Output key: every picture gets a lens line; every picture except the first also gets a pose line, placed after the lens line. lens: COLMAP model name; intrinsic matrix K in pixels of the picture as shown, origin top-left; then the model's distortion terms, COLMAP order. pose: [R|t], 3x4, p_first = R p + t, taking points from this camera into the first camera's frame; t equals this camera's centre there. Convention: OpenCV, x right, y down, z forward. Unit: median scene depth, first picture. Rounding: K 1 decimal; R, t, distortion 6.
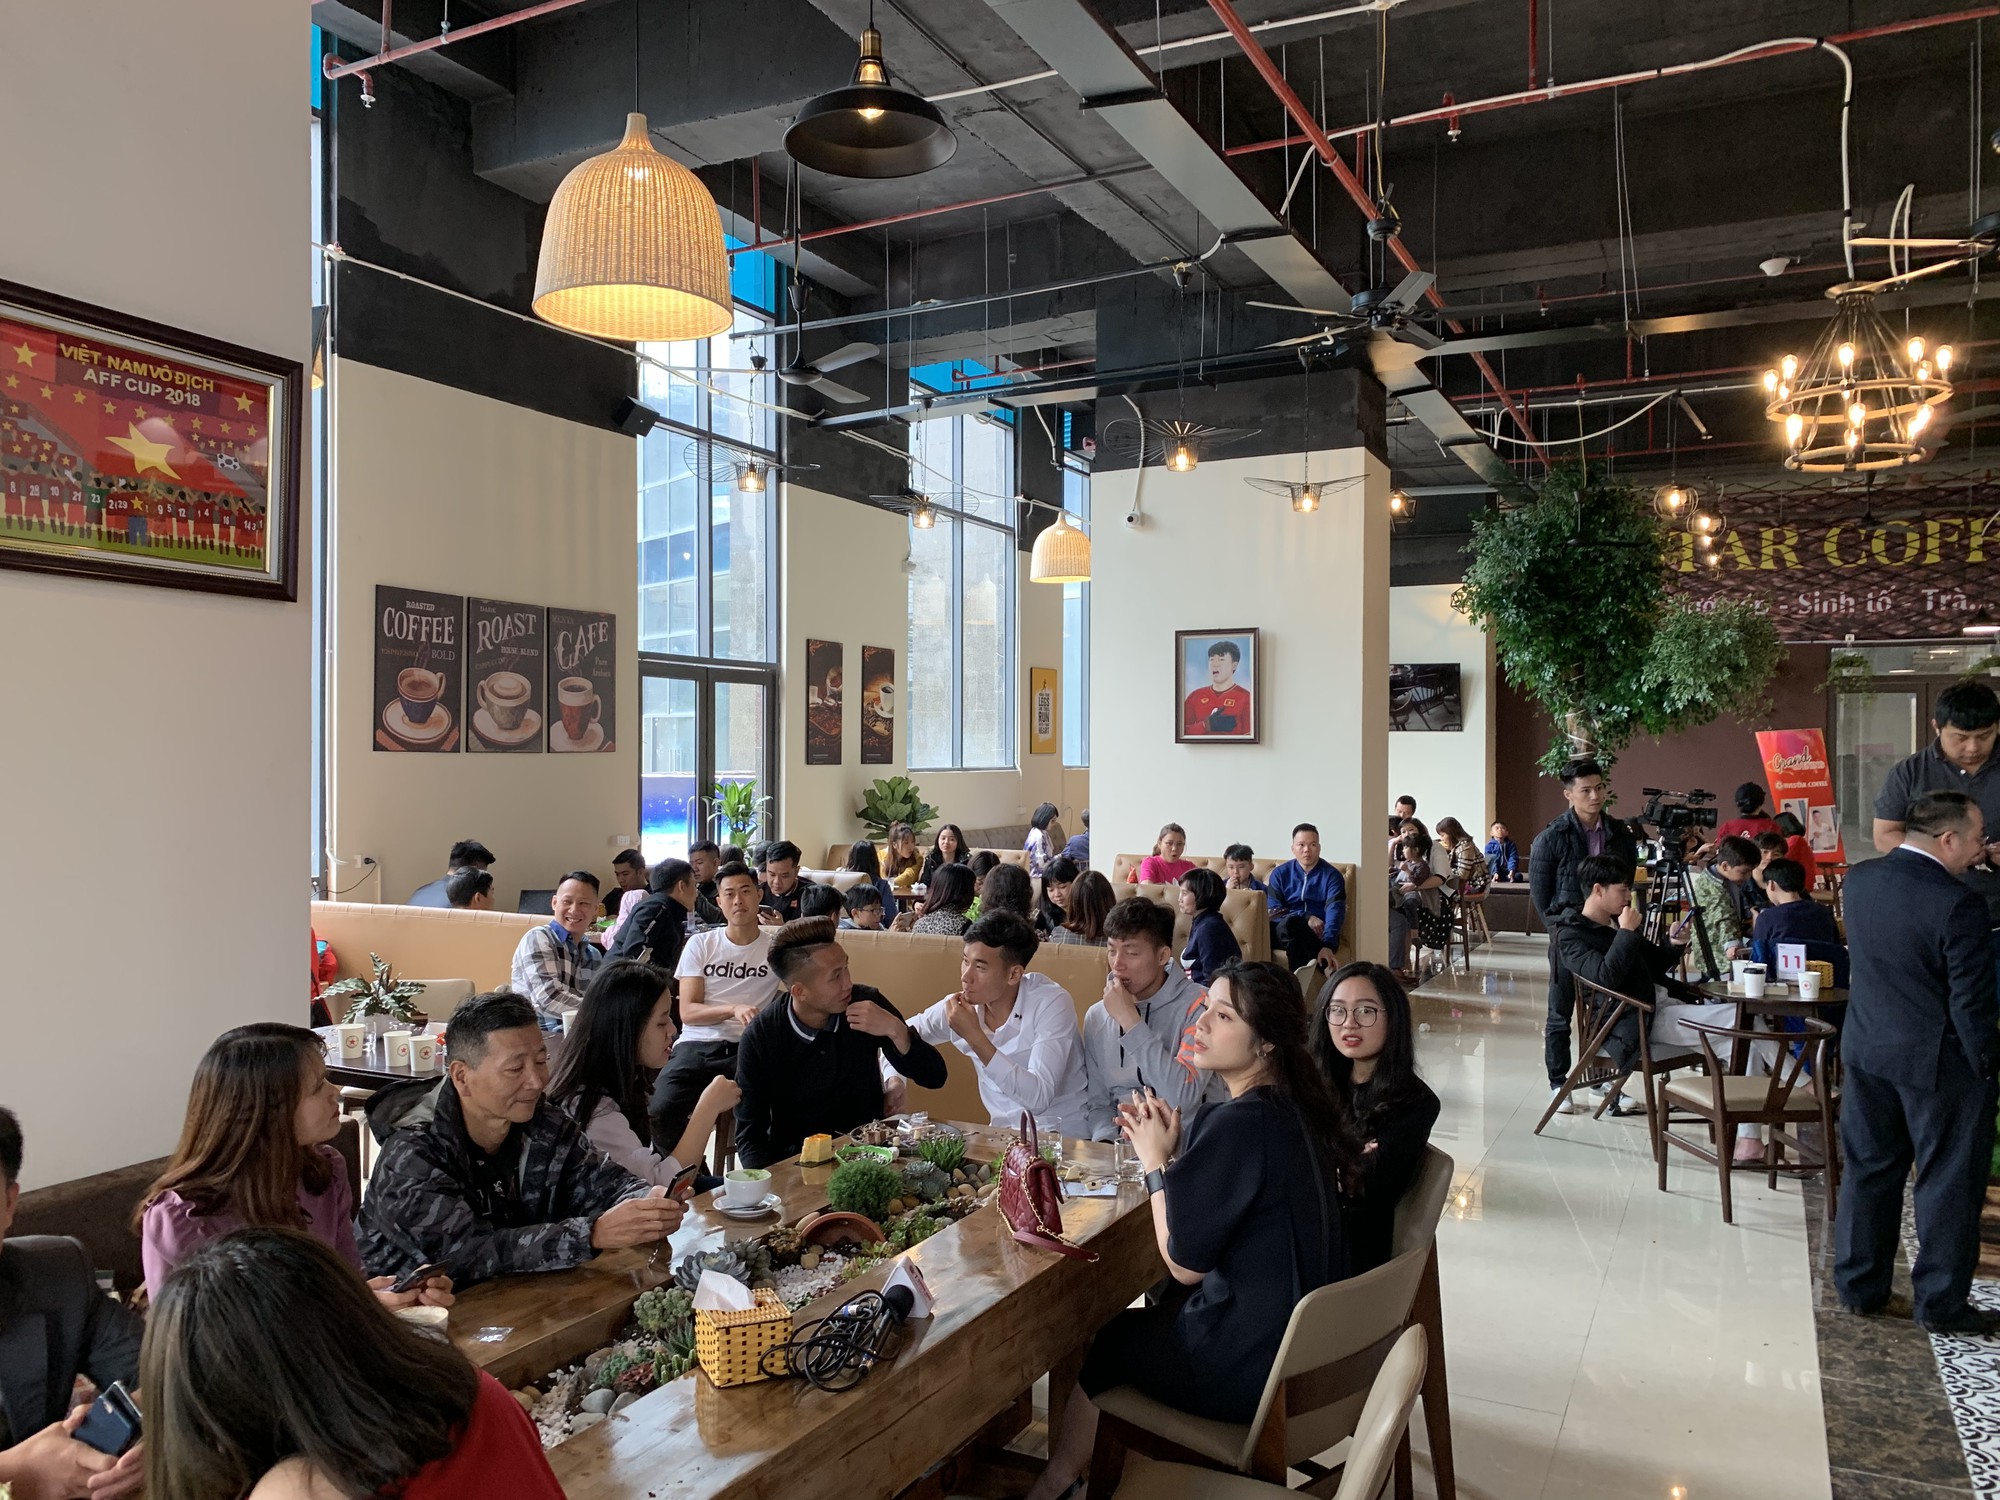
lens RADIAL K [[1524.3, 0, 997.6], [0, 1524.3, 754.1], [0, 0, 1]] dist [-0.011878, 0.016500]
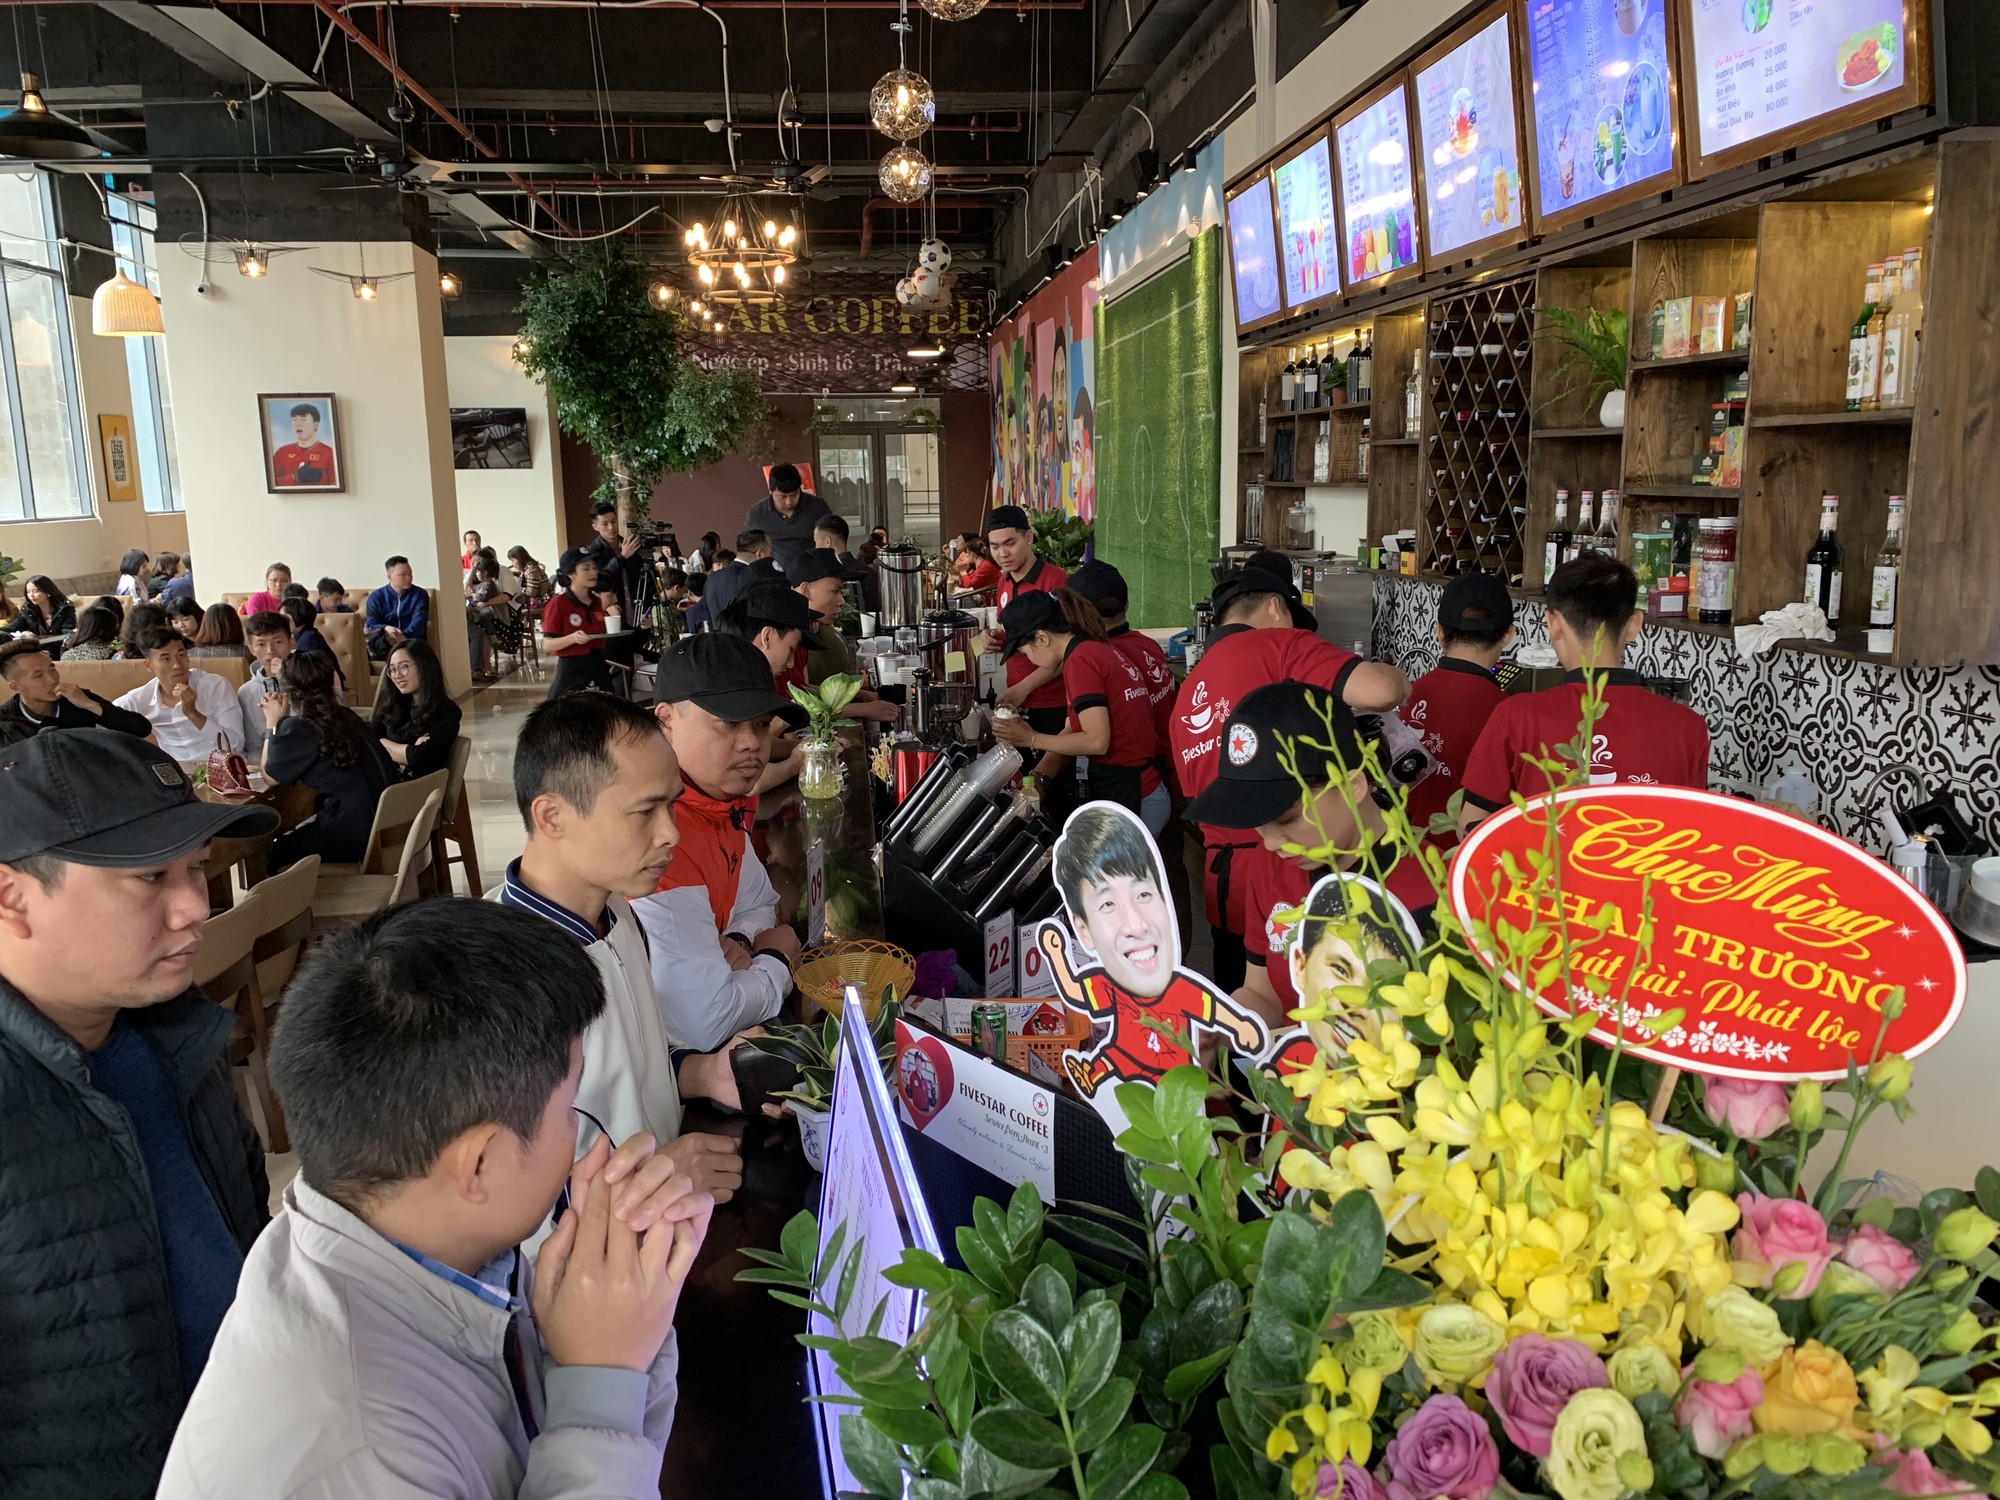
lens RADIAL K [[1524.3, 0, 990.9], [0, 1524.3, 767.3], [0, 0, 1]] dist [-0.011878, 0.016500]
pose [[0.845922, -0.121403, 0.519304, -0.037367], [0.021575, 0.980738, 0.194133, -0.013133], [-0.532870, -0.153017, 0.832247, -0.243282]]
